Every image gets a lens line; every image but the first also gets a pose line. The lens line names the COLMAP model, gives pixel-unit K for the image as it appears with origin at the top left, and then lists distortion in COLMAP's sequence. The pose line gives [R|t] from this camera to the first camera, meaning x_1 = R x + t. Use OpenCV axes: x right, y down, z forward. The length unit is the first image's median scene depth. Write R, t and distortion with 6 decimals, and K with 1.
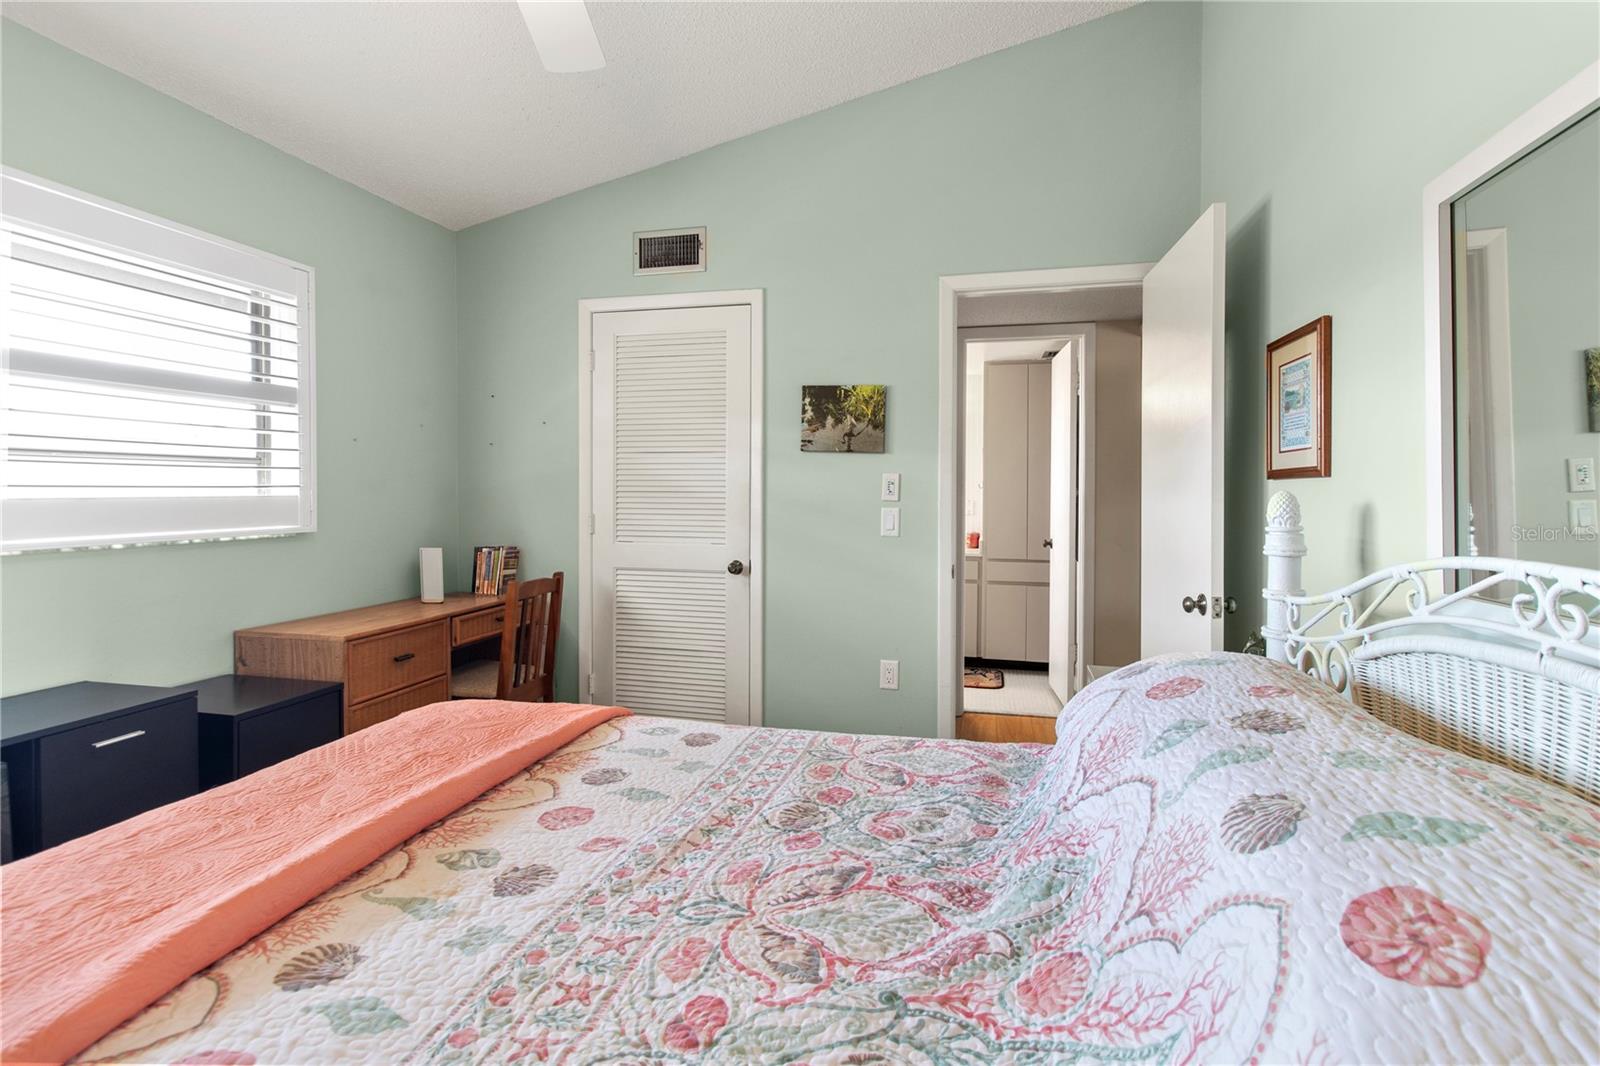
lens RADIAL K [[729.0, 0, 808.5], [0, 729.0, 489.5], [0, 0, 1]] dist [-0.000497, -0.000019]
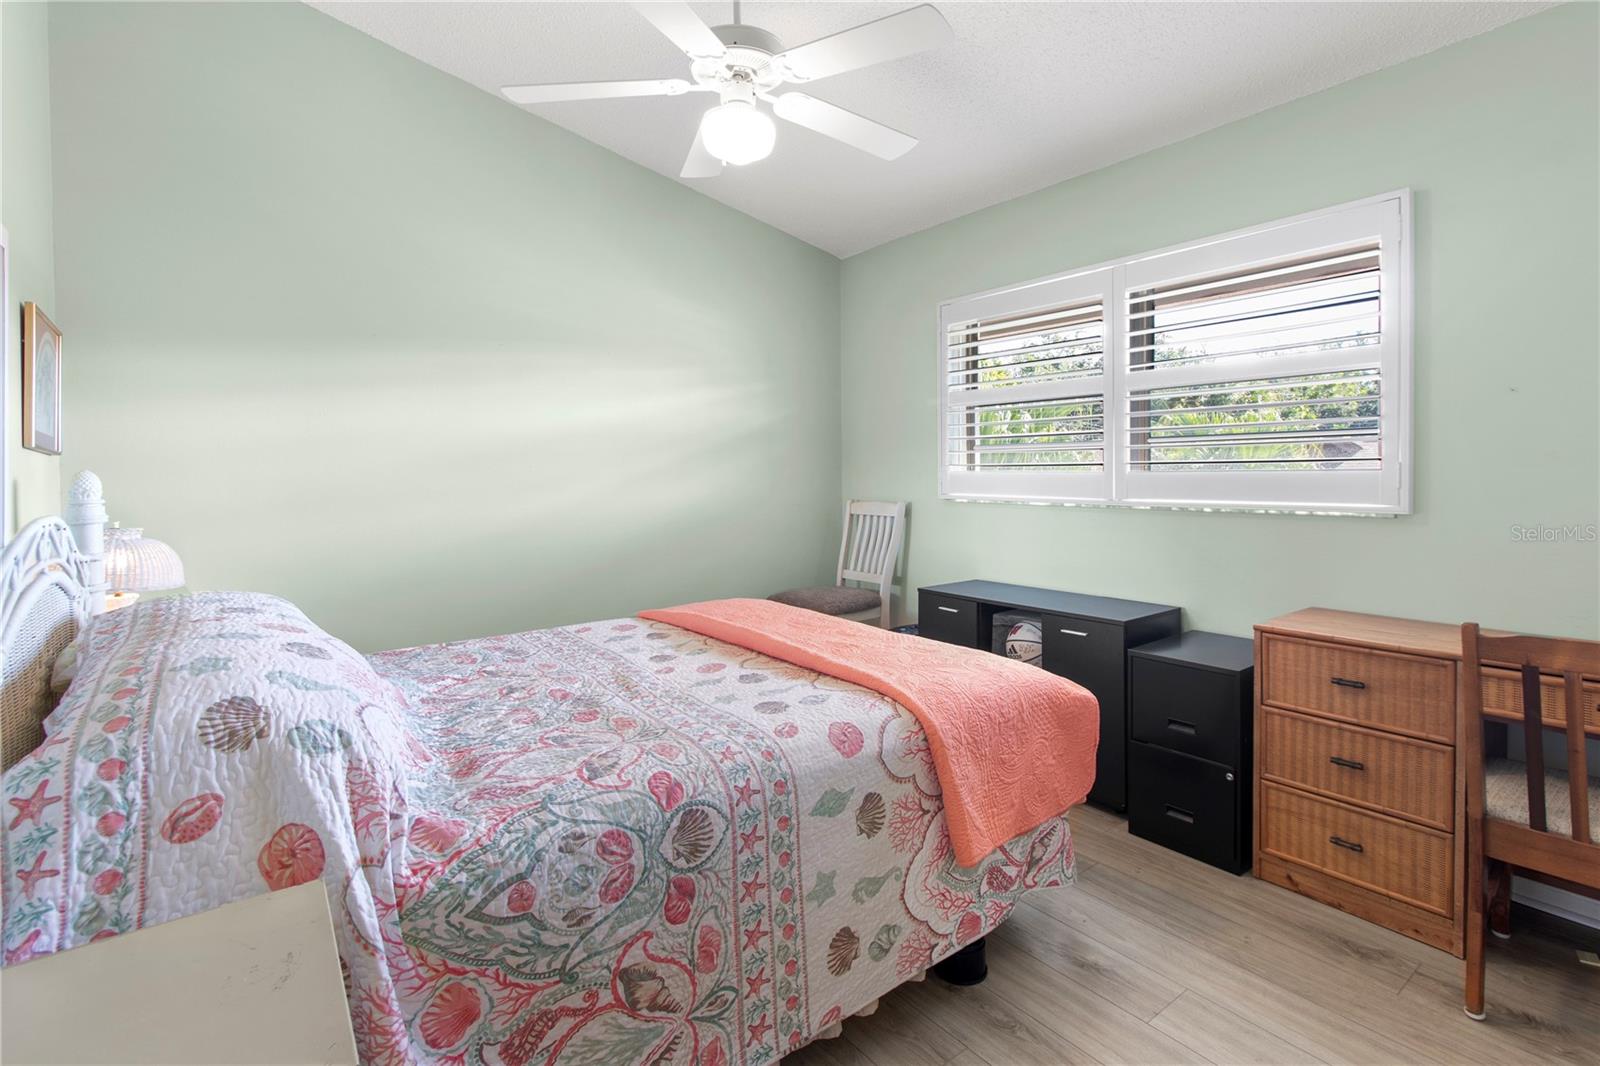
lens RADIAL K [[729.0, 0, 808.5], [0, 729.0, 489.5], [0, 0, 1]] dist [-0.000497, -0.000019]
pose [[-0.614878, 0.023745, -0.788265, 0.646058], [0.008634, 0.999689, 0.023378, 0.011055], [0.788575, 0.007569, -0.614892, 1.728945]]
